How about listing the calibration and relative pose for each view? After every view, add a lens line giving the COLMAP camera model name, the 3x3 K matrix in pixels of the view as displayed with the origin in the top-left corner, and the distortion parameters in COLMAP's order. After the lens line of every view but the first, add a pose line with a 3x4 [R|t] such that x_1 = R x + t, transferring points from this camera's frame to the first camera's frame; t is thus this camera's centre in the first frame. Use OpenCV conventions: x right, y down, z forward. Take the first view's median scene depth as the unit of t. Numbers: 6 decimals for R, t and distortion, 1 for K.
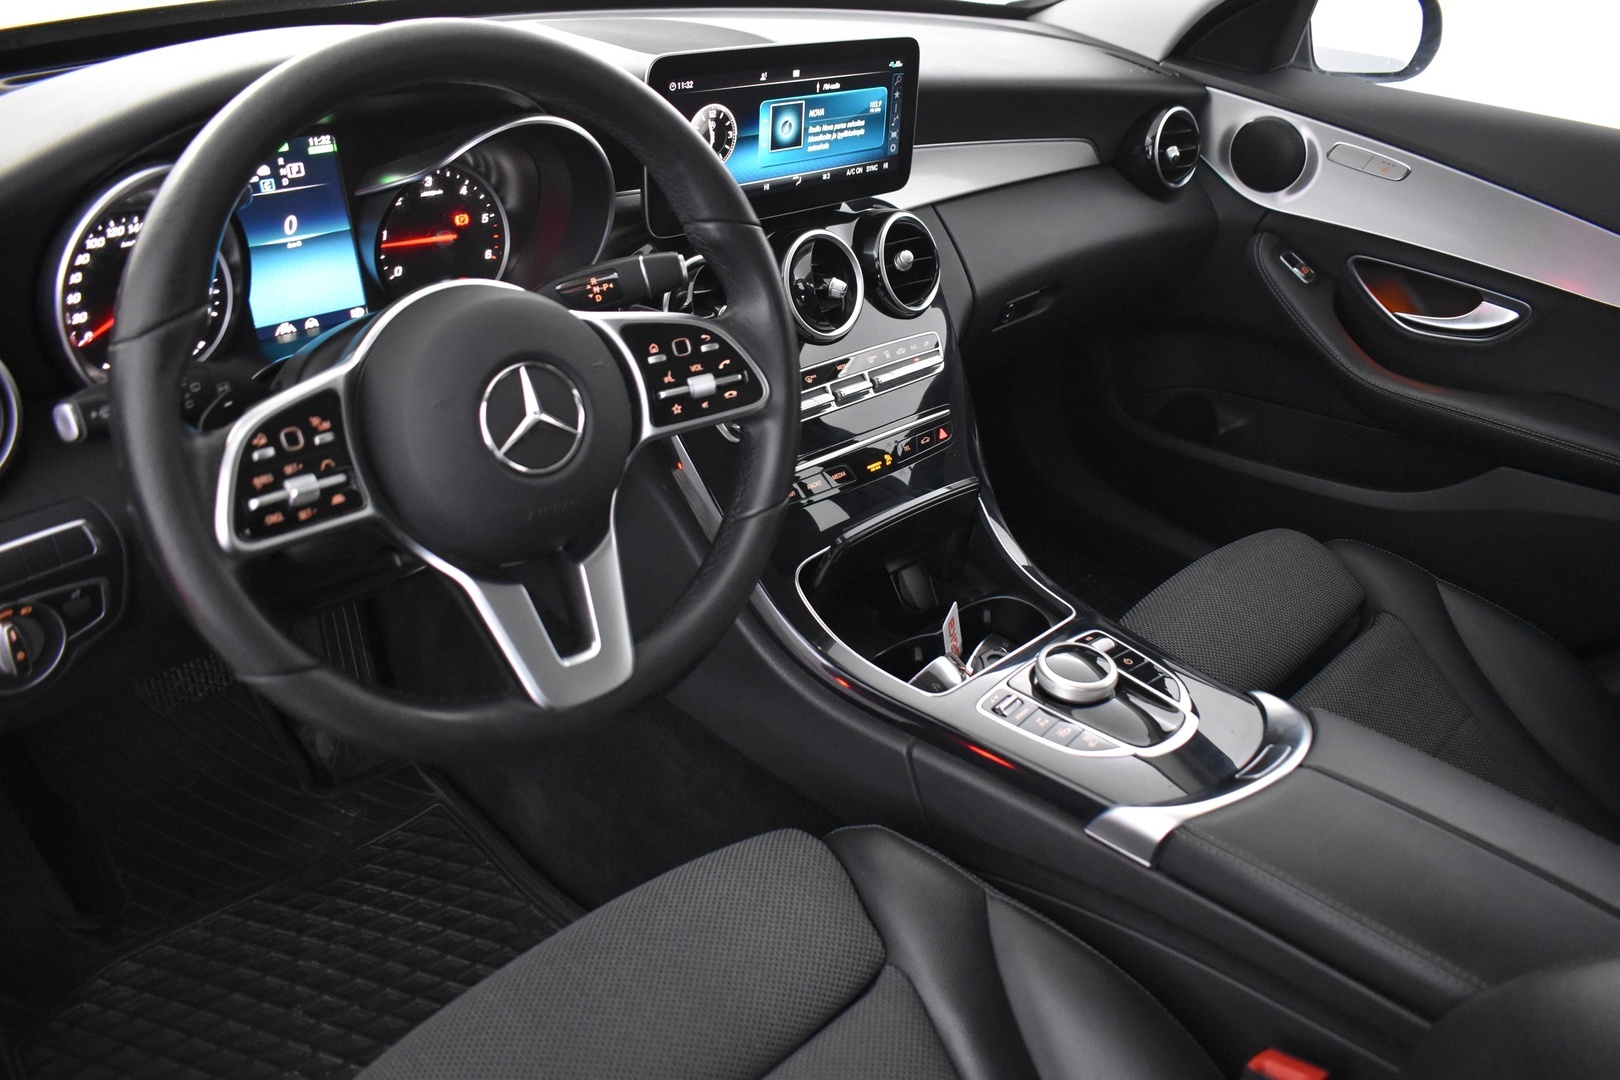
lens RADIAL K [[1259.6, 0, 807.8], [0, 1259.6, 542.6], [0, 0, 1]] dist [-0.085187, -0.007062]
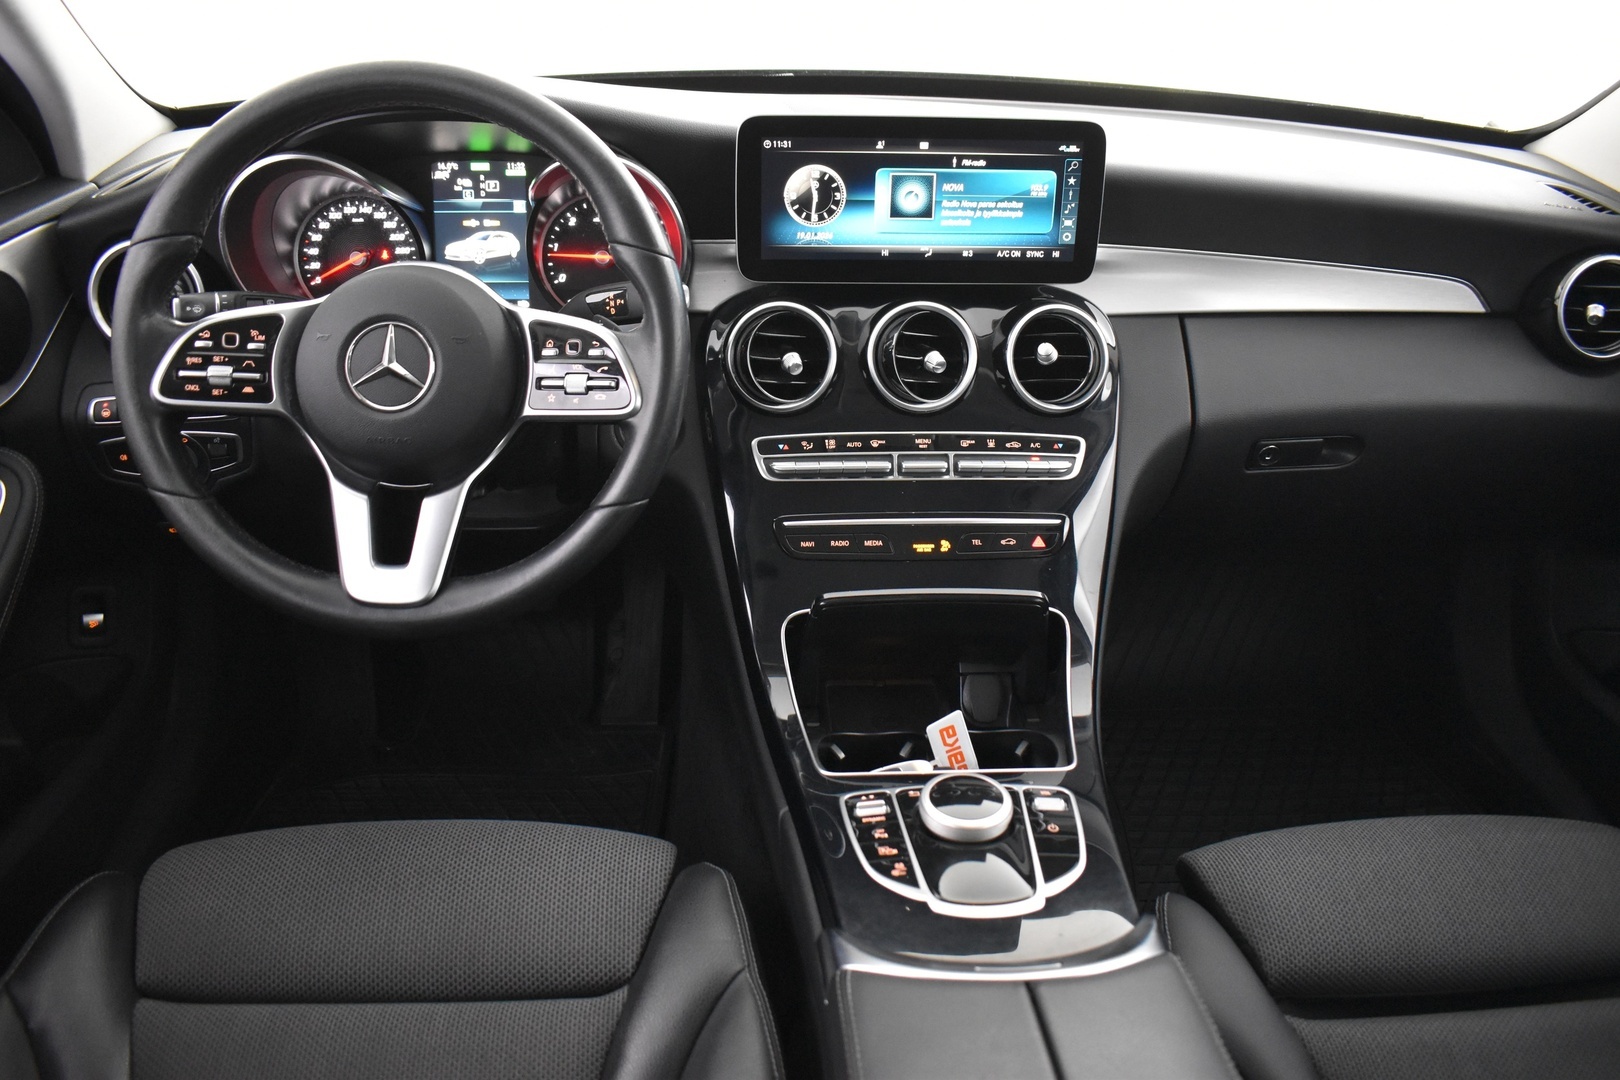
lens RADIAL K [[1259.6, 0, 808.6], [0, 1259.6, 538.6], [0, 0, 1]] dist [-0.085187, -0.007062]
pose [[0.747629, 0.236707, -0.620500, 0.622558], [-0.304711, 0.952437, -0.003808, -0.039579], [0.590086, 0.191921, 0.784197, 0.208033]]
